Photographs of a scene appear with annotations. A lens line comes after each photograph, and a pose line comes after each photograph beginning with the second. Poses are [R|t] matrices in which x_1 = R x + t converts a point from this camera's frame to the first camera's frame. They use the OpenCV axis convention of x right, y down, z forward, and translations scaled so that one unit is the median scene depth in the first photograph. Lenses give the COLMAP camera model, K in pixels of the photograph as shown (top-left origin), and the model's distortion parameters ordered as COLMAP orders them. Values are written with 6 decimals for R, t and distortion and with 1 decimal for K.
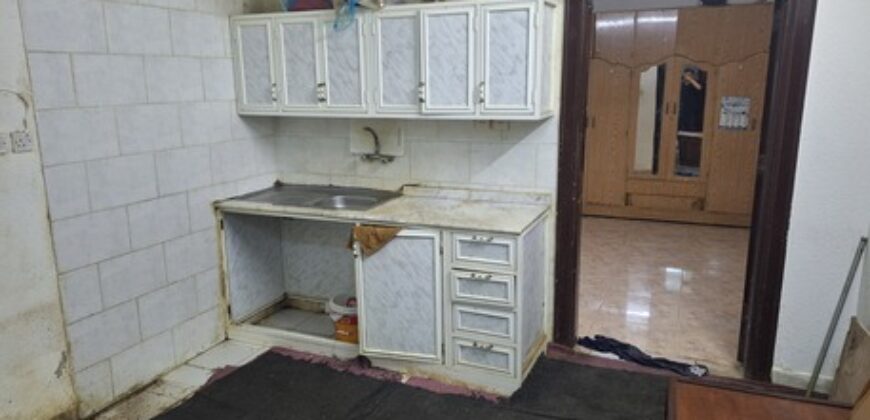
lens RADIAL K [[593.1, 0, 435.0], [0, 593.1, 210.0], [0, 0, 1]] dist [0.005213, -0.000270]
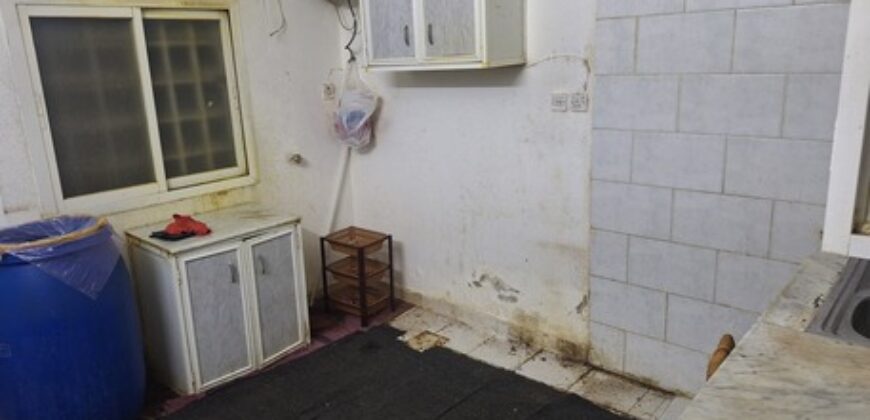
lens RADIAL K [[593.1, 0, 435.0], [0, 593.1, 210.0], [0, 0, 1]] dist [0.005213, -0.000270]
pose [[-0.318722, 0.255120, -0.912869, 0.271282], [-0.163877, 0.933761, 0.318175, -0.135829], [0.933574, 0.251007, -0.255802, 0.617322]]
